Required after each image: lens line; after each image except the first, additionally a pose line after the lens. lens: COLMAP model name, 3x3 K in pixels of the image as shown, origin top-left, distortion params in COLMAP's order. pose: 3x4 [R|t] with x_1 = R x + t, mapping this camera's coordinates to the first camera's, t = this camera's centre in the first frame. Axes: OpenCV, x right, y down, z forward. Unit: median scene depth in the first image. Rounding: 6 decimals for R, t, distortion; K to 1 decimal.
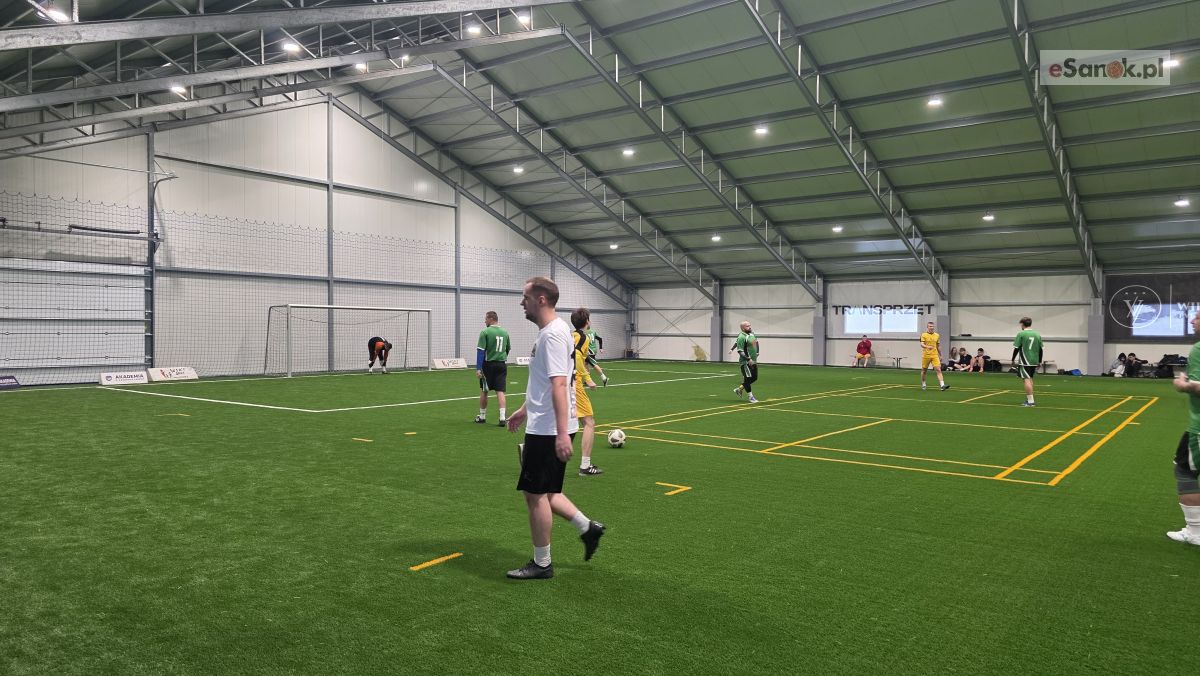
lens RADIAL K [[798.8, 0, 617.5], [0, 798.8, 339.8], [0, 0, 1]] dist [0.081754, -0.070769]
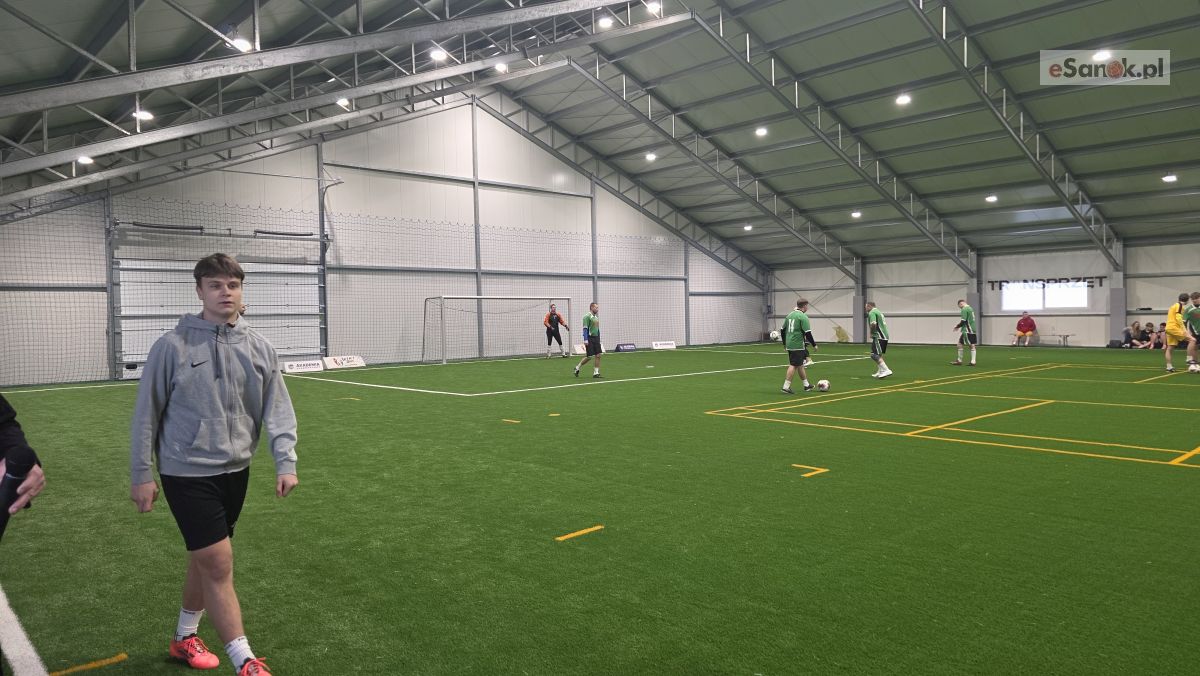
lens RADIAL K [[798.8, 0, 616.0], [0, 798.8, 331.0], [0, 0, 1]] dist [0.081754, -0.070769]
pose [[0.985047, -0.019947, -0.171129, 0.002040], [0.021444, 0.999746, 0.006900, 0.000107], [0.170948, -0.010467, 0.985224, -0.007566]]
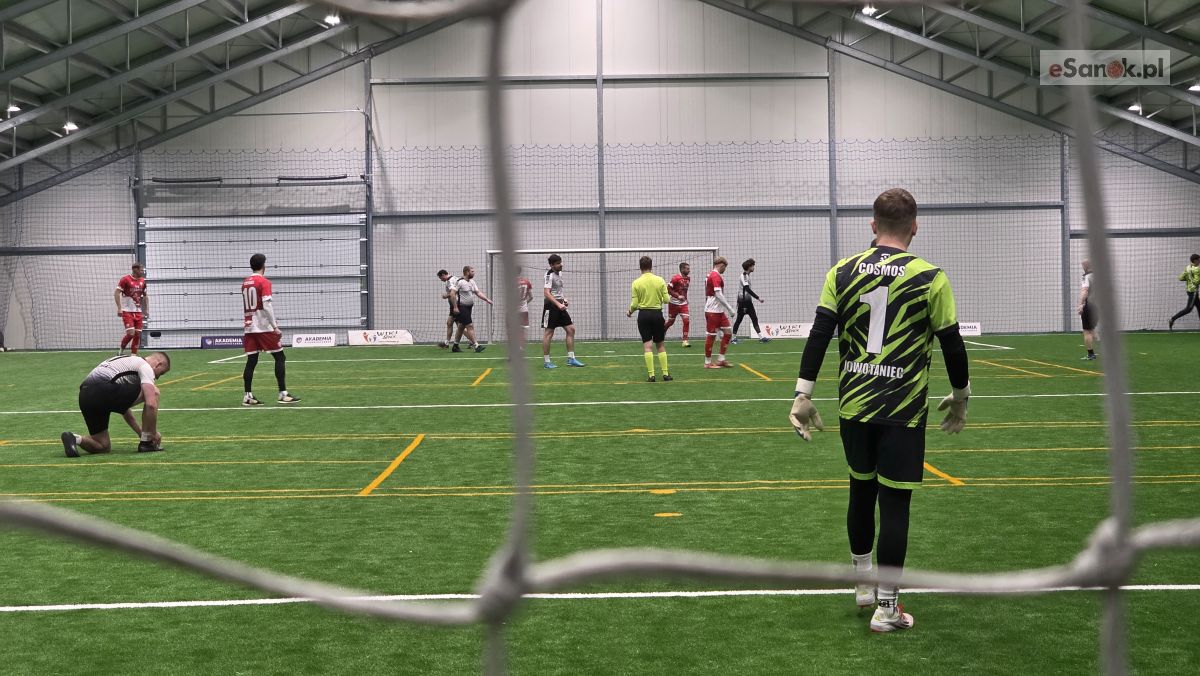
lens RADIAL K [[2322.3, 0, 609.4], [0, 2322.3, 362.5], [0, 0, 1]] dist [-0.099522, 0.000000]
pose [[0.594065, 0.011163, -0.804339, 1.651007], [0.010728, 0.999705, 0.021798, 0.018225], [0.804345, -0.021579, 0.593770, -0.271385]]
